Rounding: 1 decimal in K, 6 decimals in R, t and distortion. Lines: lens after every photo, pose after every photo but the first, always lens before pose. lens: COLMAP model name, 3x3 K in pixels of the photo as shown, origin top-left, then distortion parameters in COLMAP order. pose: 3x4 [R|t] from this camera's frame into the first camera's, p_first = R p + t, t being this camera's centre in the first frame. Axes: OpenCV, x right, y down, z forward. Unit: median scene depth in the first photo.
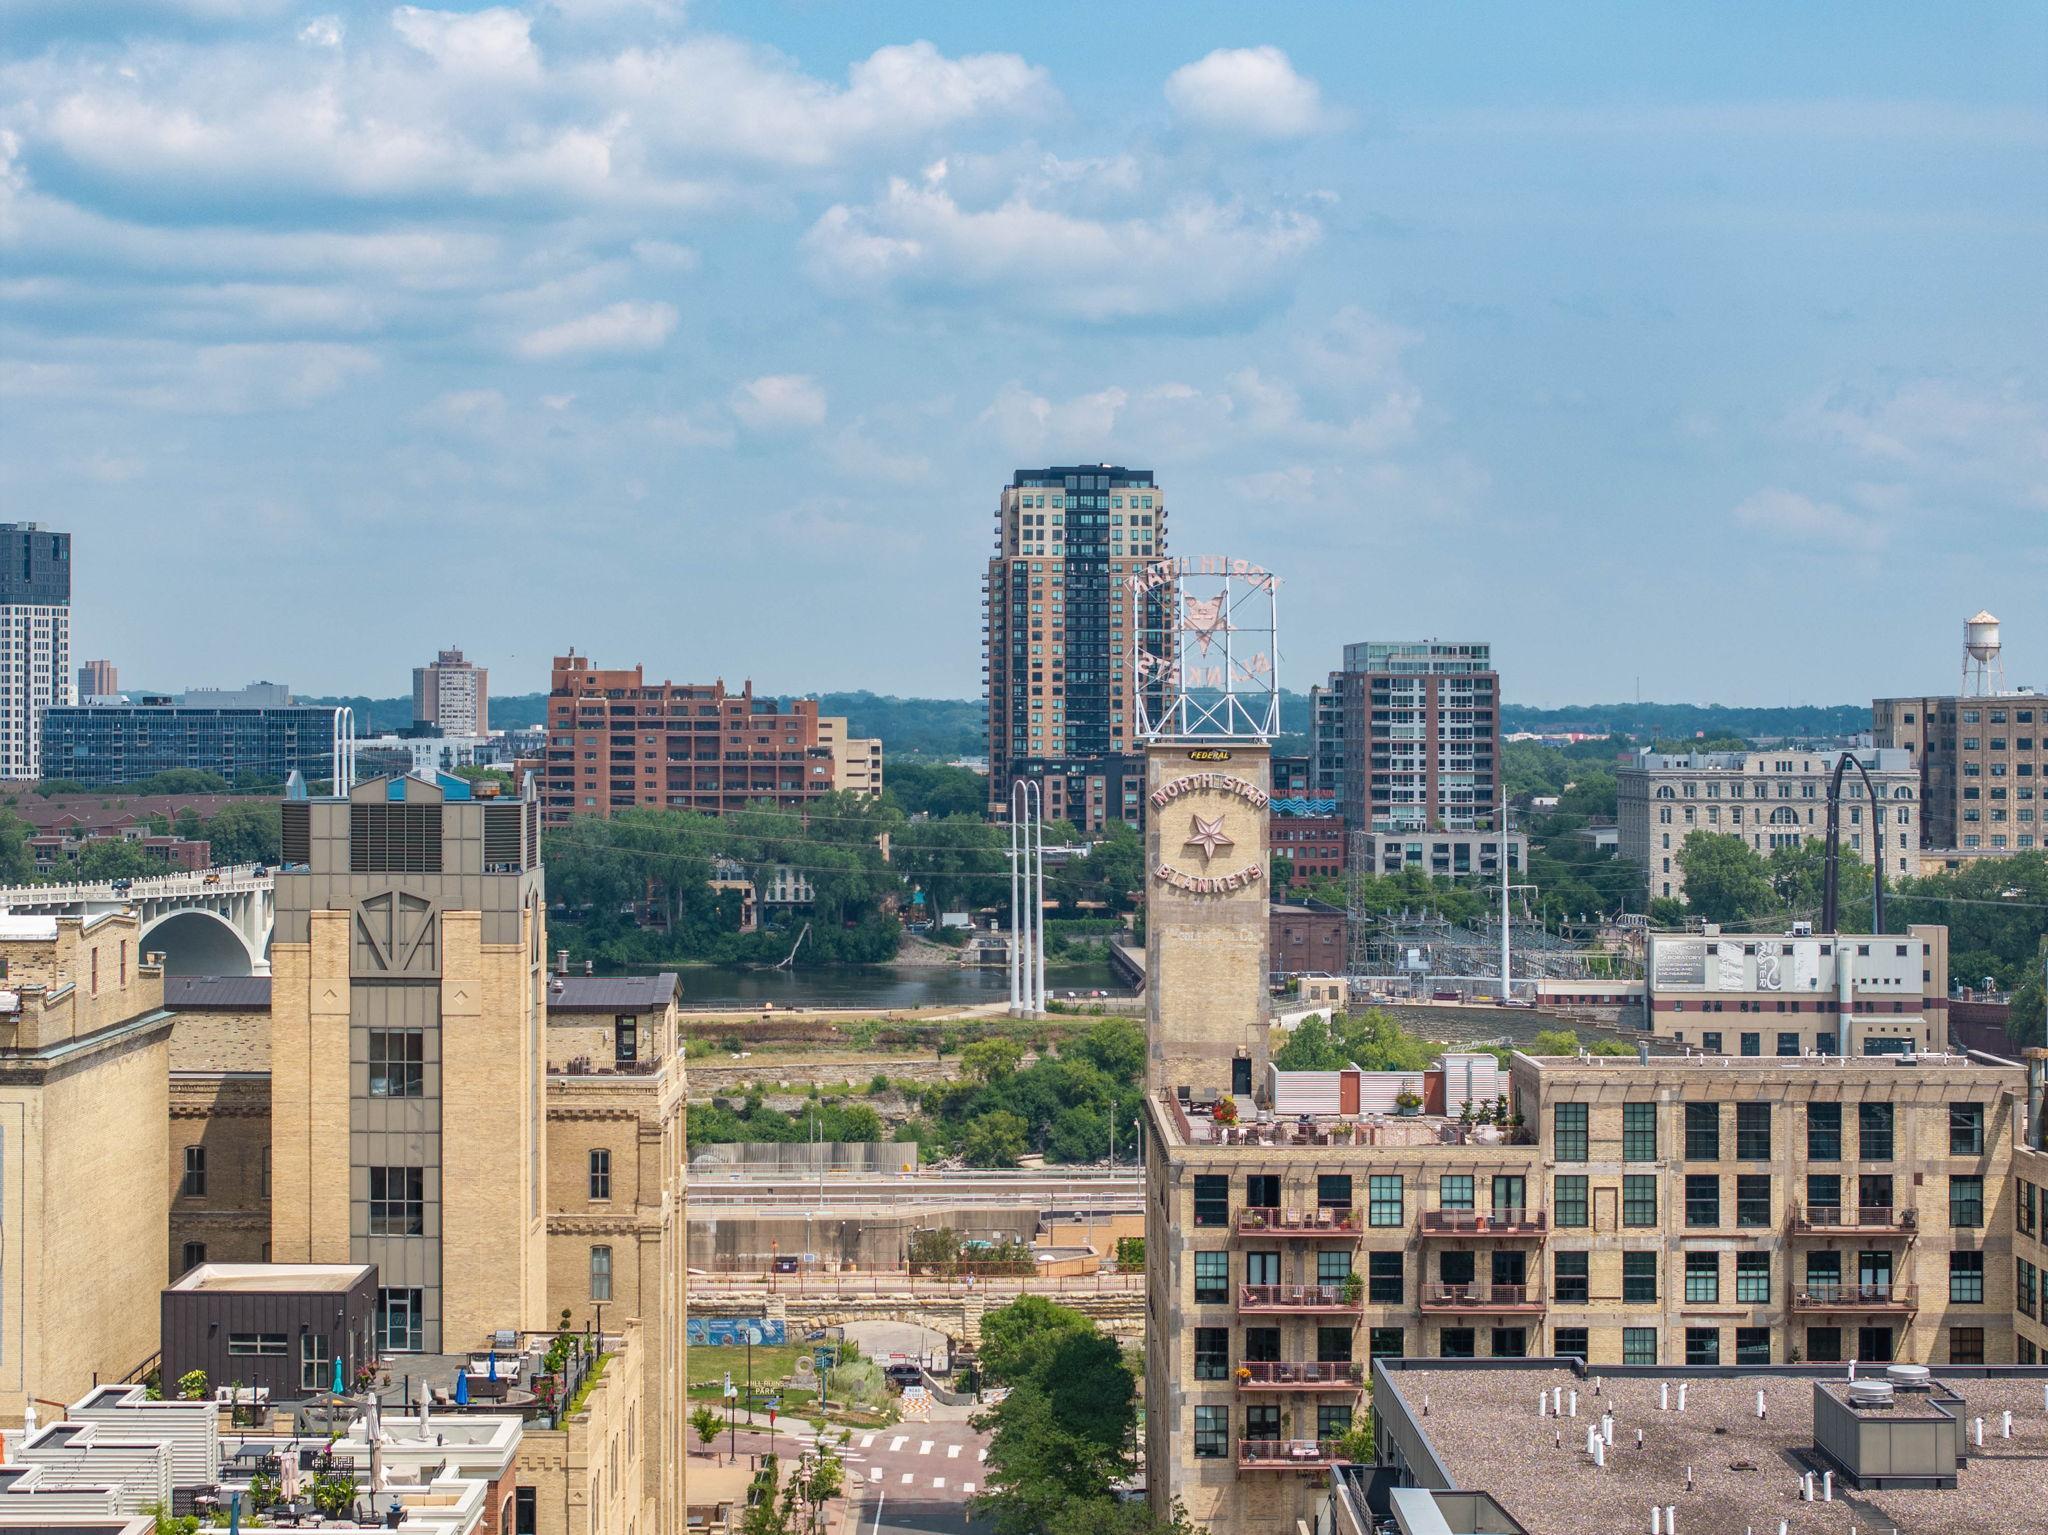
lens RADIAL K [[4148.4, 0, 966.0], [0, 4148.4, 520.6], [0, 0, 1]] dist [-0.142393, 0.647371]
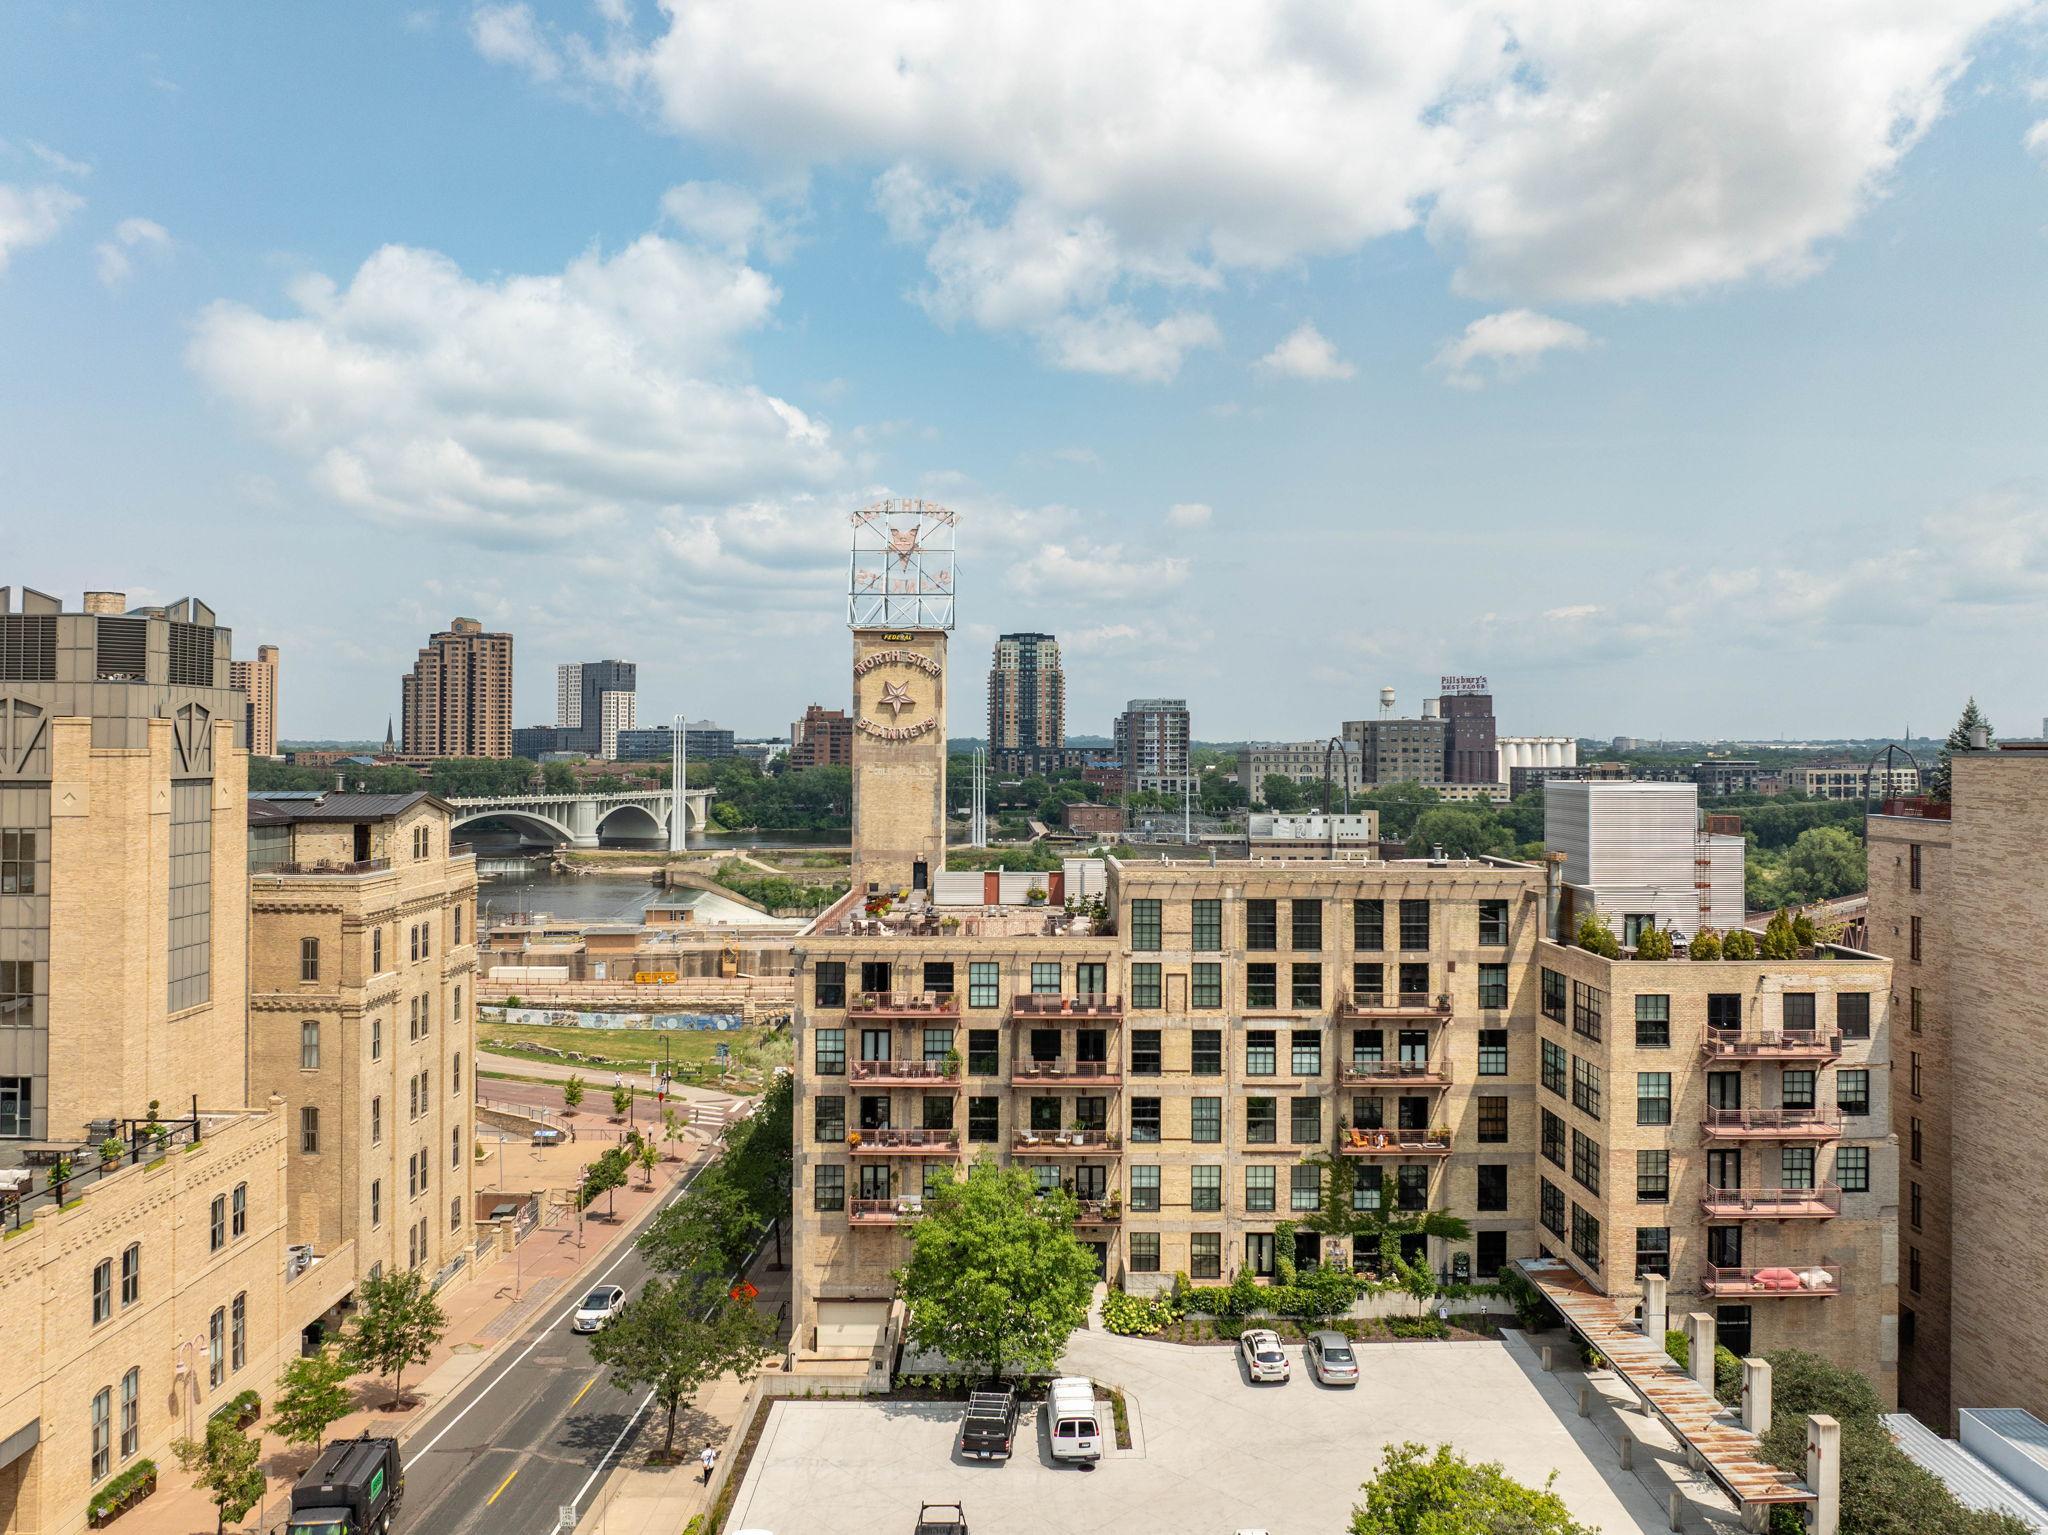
lens RADIAL K [[1459.0, 0, 1024.9], [0, 1459.0, 707.1], [0, 0, 1]] dist [-0.029707, -0.001509]
pose [[0.999974, 0.000146, 0.007210, 0.110176], [-0.000281, 0.999825, 0.018684, 0.080424], [-0.007206, -0.018686, 0.999799, 0.599161]]
